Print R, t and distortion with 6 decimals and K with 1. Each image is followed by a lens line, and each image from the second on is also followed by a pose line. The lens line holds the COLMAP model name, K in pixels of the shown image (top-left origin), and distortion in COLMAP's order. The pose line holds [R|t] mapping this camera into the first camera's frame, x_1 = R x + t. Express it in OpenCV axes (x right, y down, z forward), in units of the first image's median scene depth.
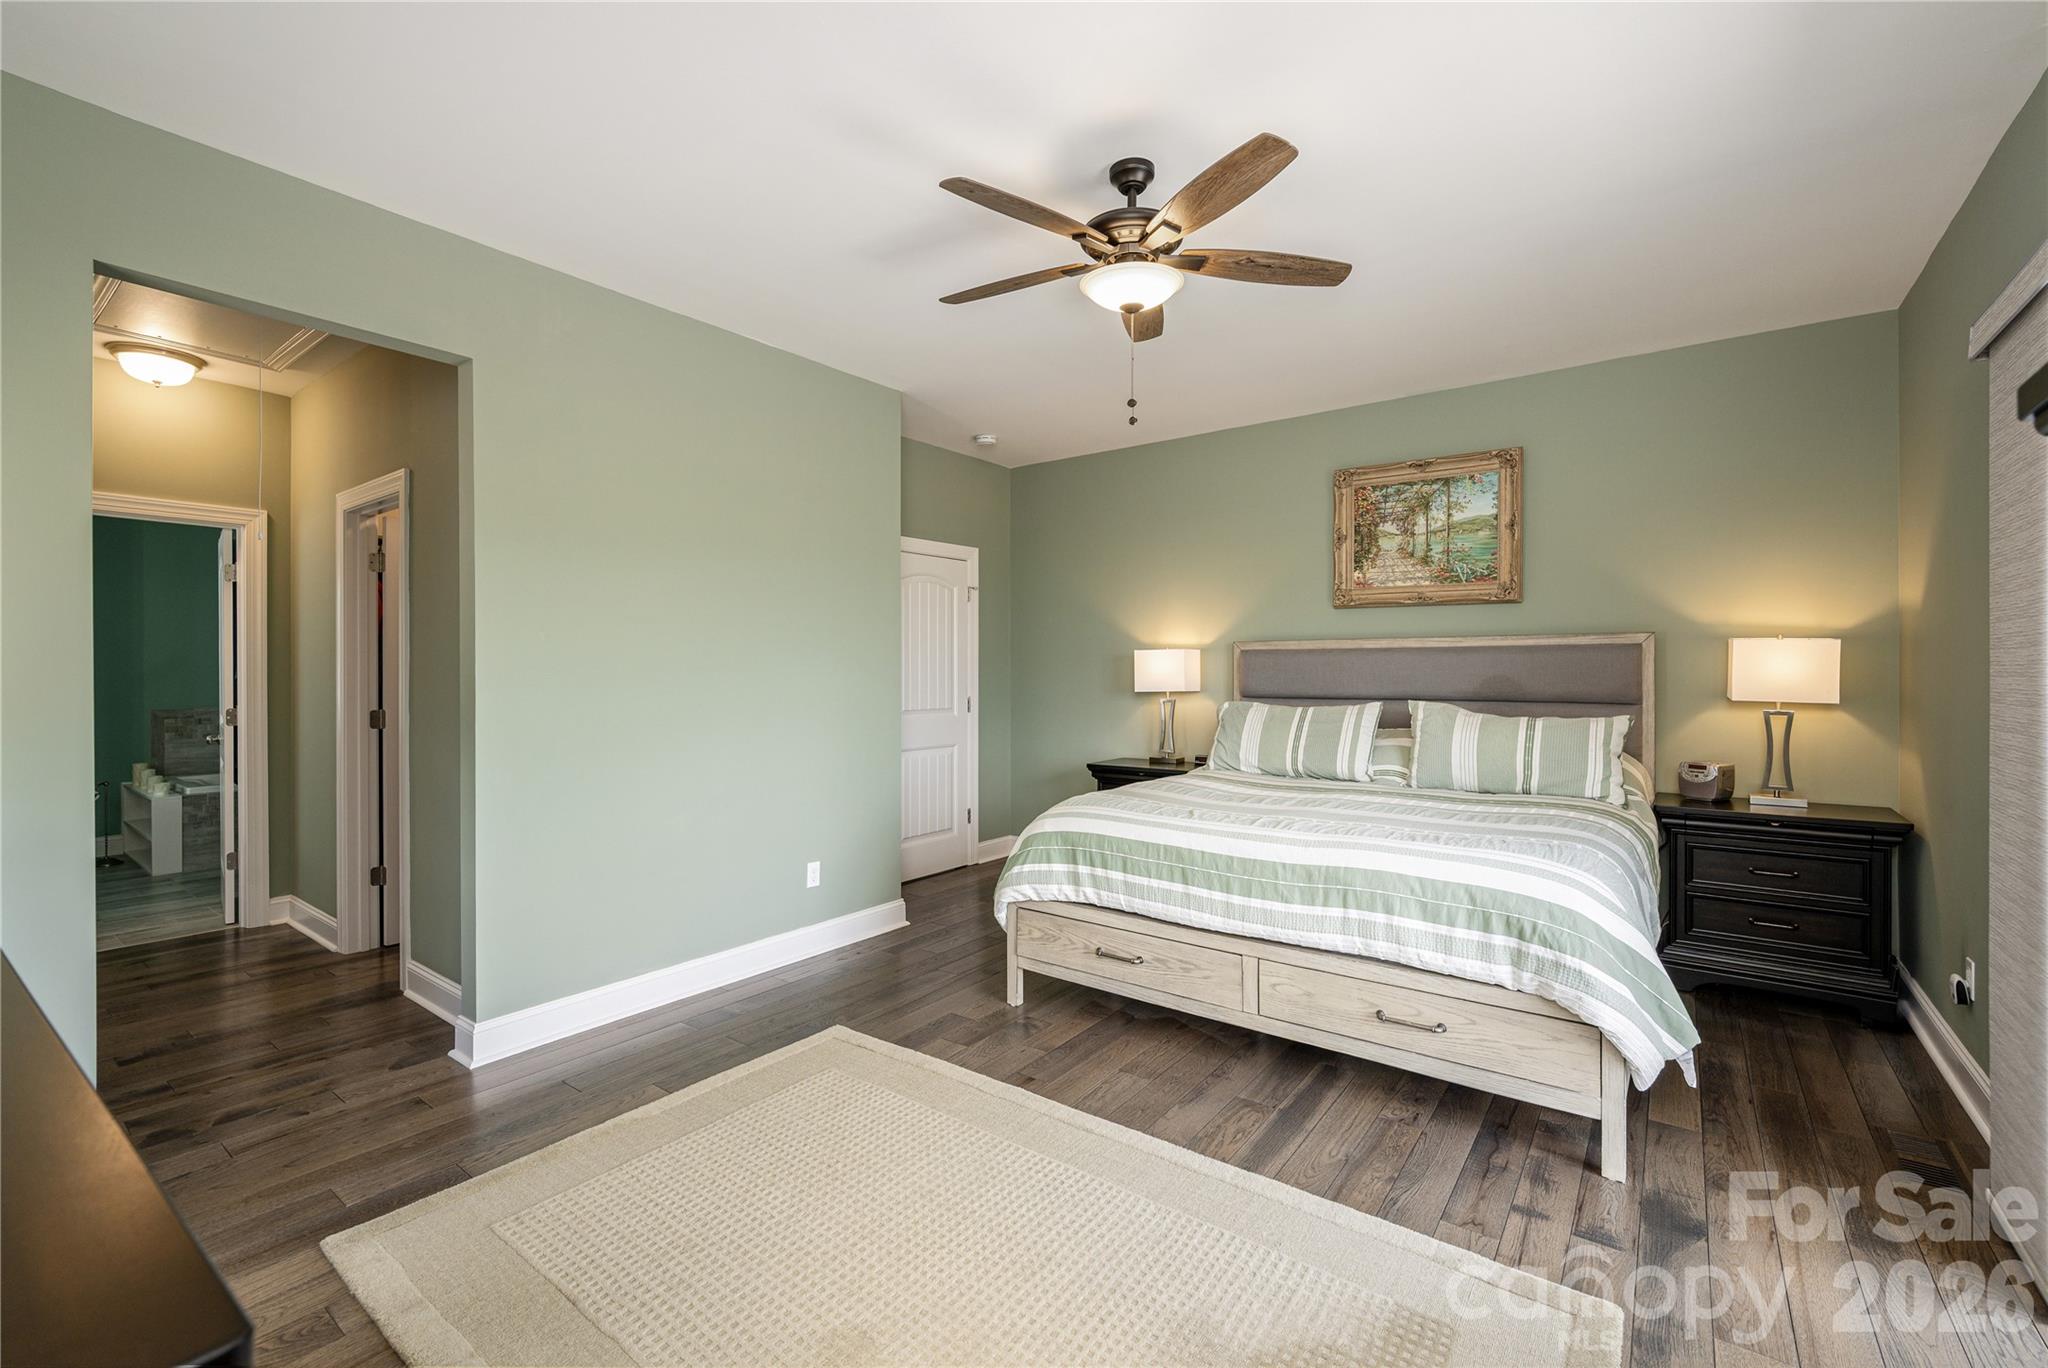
lens RADIAL K [[845.1, 0, 1033.1], [0, 845.1, 671.6], [0, 0, 1]] dist [0.009970, -0.001492]
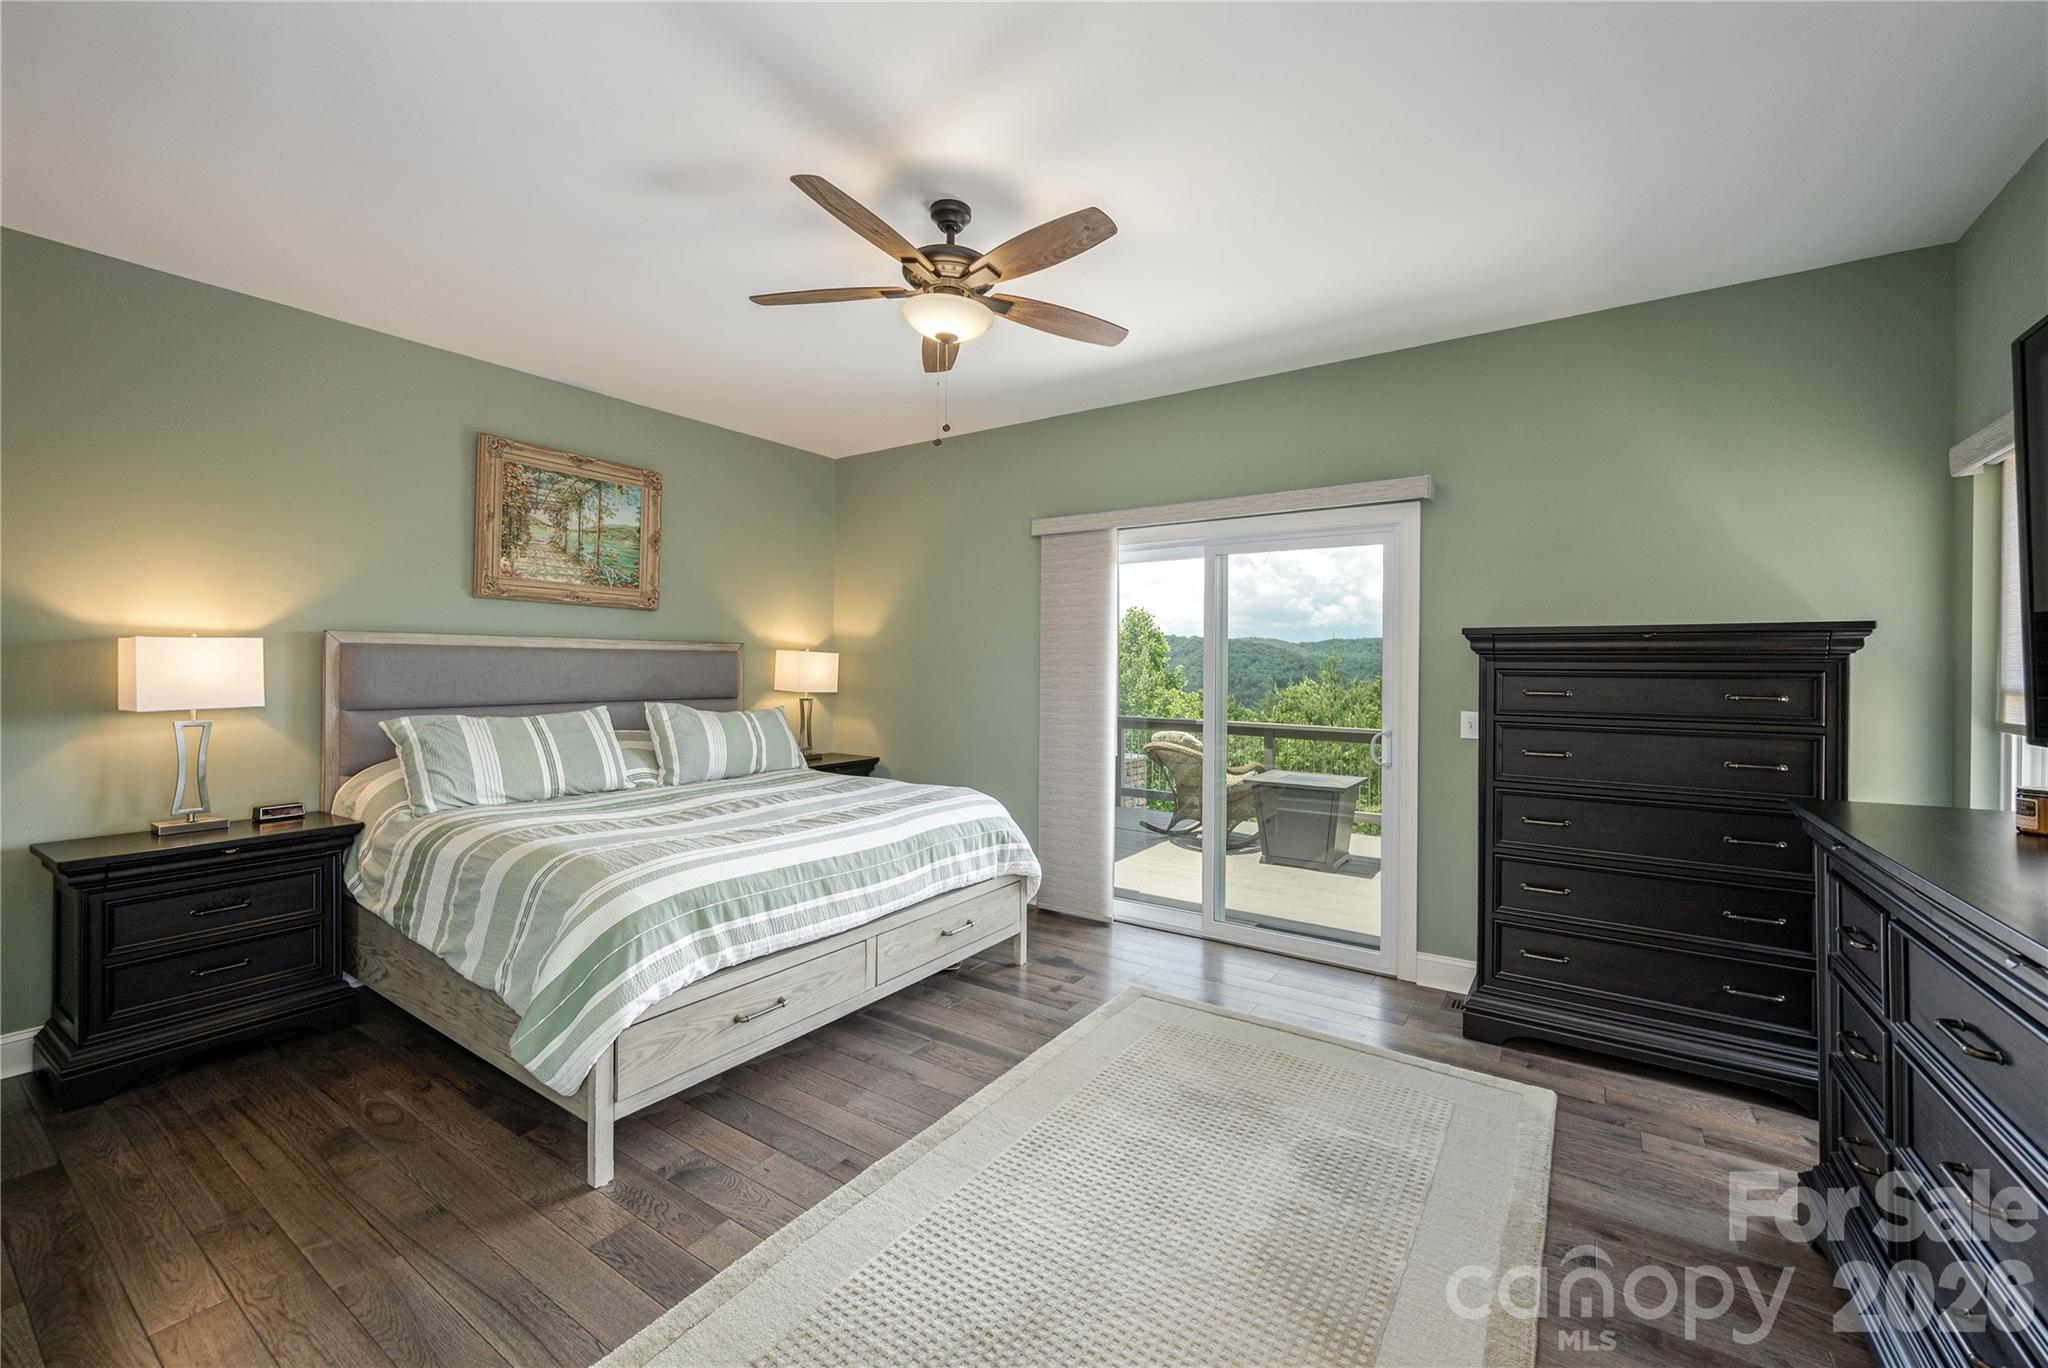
lens RADIAL K [[814.2, 0, 1030.9], [0, 814.2, 681.6], [0, 0, 1]] dist [0.002031, 0.000278]
pose [[-0.026098, -0.015552, 0.999538, -0.575487], [-0.002913, 0.999876, 0.015481, -0.007774], [-0.999655, -0.002507, -0.026140, 0.595995]]
